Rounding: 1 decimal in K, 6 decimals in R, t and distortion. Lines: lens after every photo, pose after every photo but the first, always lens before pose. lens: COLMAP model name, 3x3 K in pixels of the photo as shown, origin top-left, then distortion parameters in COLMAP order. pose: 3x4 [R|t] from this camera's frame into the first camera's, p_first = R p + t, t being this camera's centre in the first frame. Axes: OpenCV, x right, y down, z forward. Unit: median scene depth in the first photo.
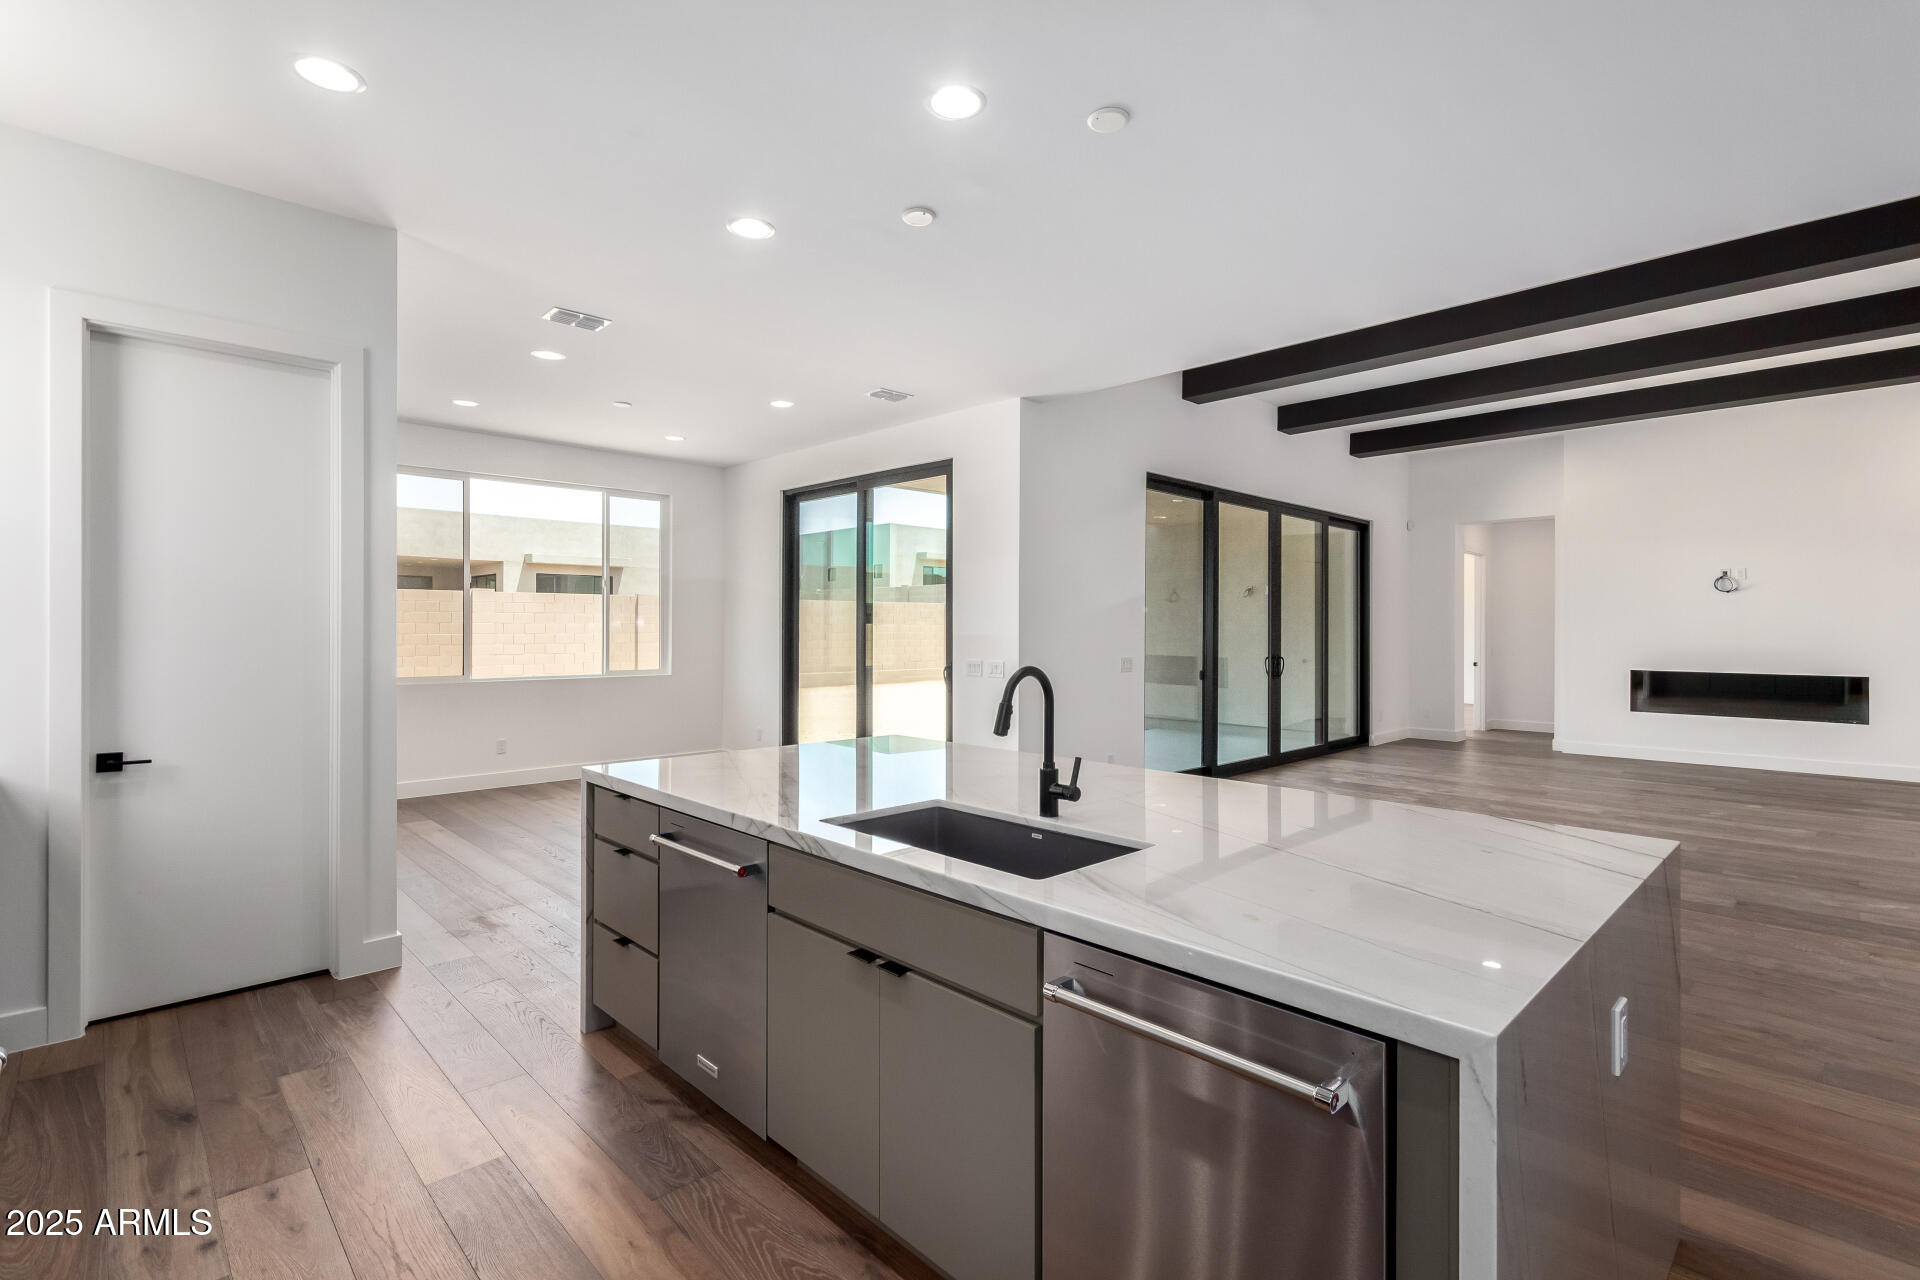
lens RADIAL K [[896.4, 0, 958.3], [0, 896.4, 629.4], [0, 0, 1]] dist [0.003569, -0.003004]
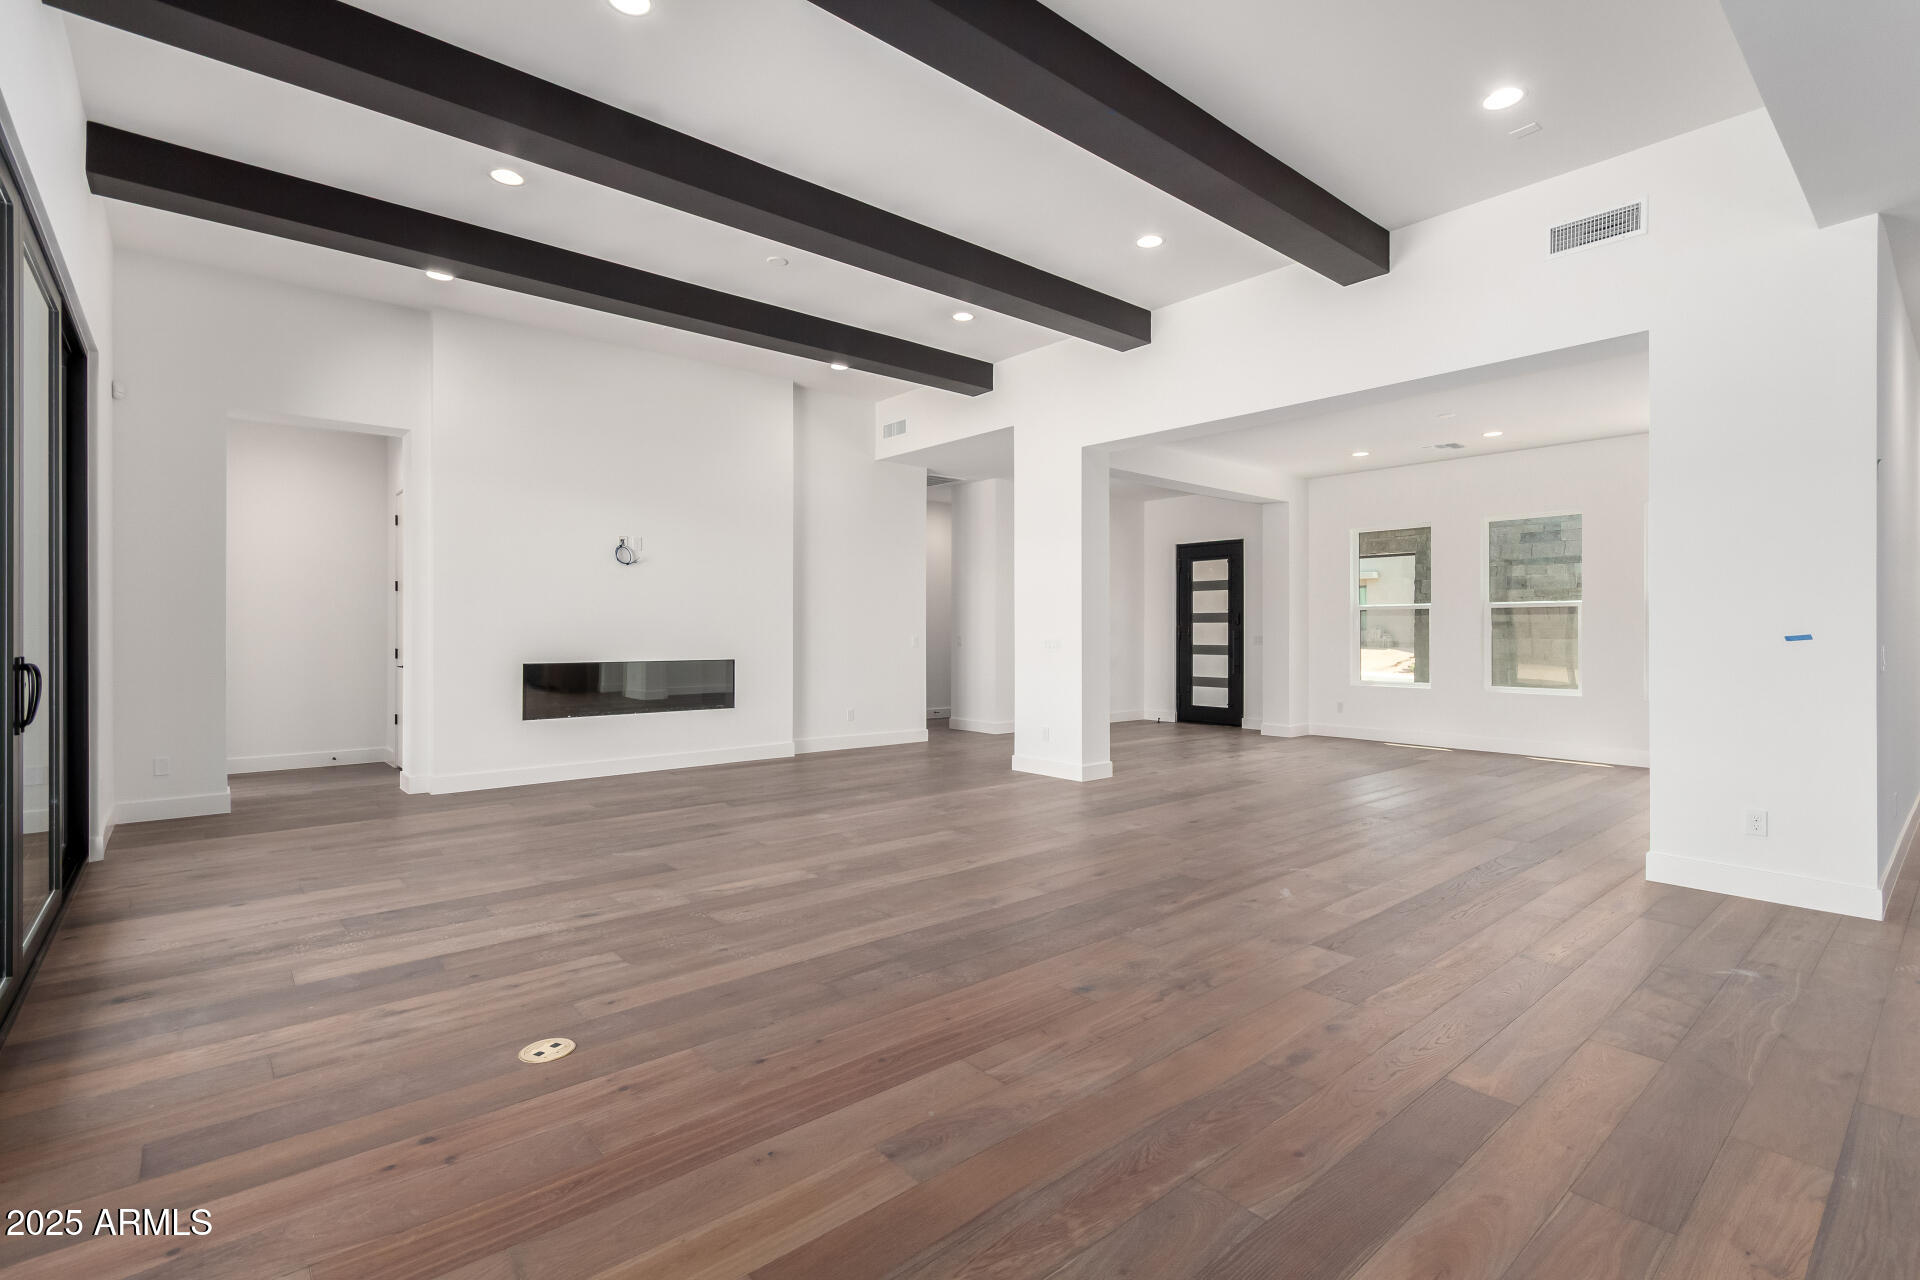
lens RADIAL K [[896.4, 0, 982.8], [0, 896.4, 627.0], [0, 0, 1]] dist [0.003569, -0.003004]
pose [[0.051890, 0.000145, 0.998653, 0.042264], [-0.000886, 1.000000, -0.000100, 0.014526], [-0.998652, -0.000880, 0.051890, 0.566211]]
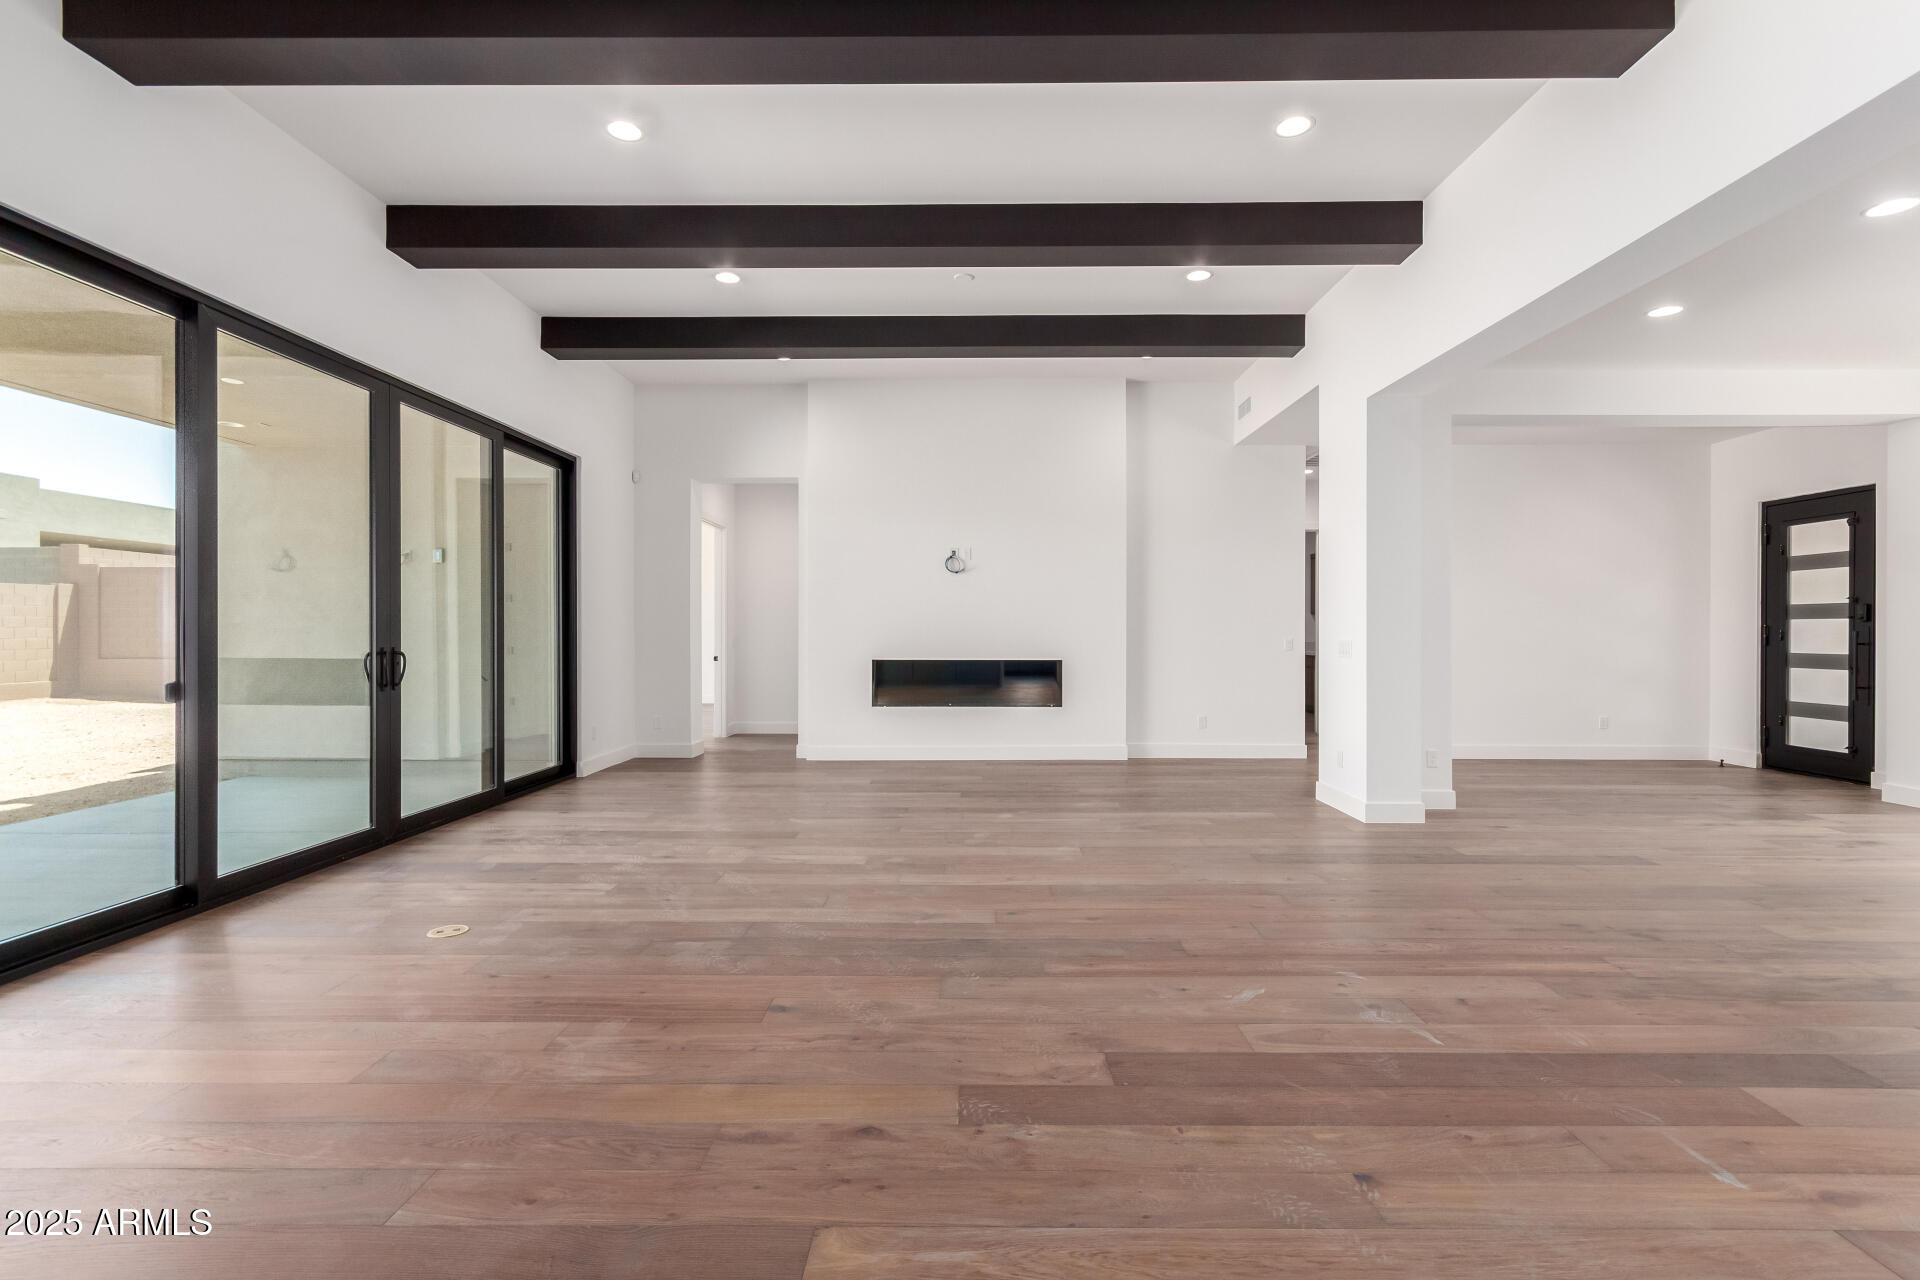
lens RADIAL K [[896.4, 0, 965.6], [0, 896.4, 631.2], [0, 0, 1]] dist [0.003569, -0.003004]
pose [[0.708257, -0.003221, 0.705948, 0.186552], [0.002765, 0.999995, 0.001789, 0.015476], [-0.705950, 0.000685, 0.708262, 0.301082]]
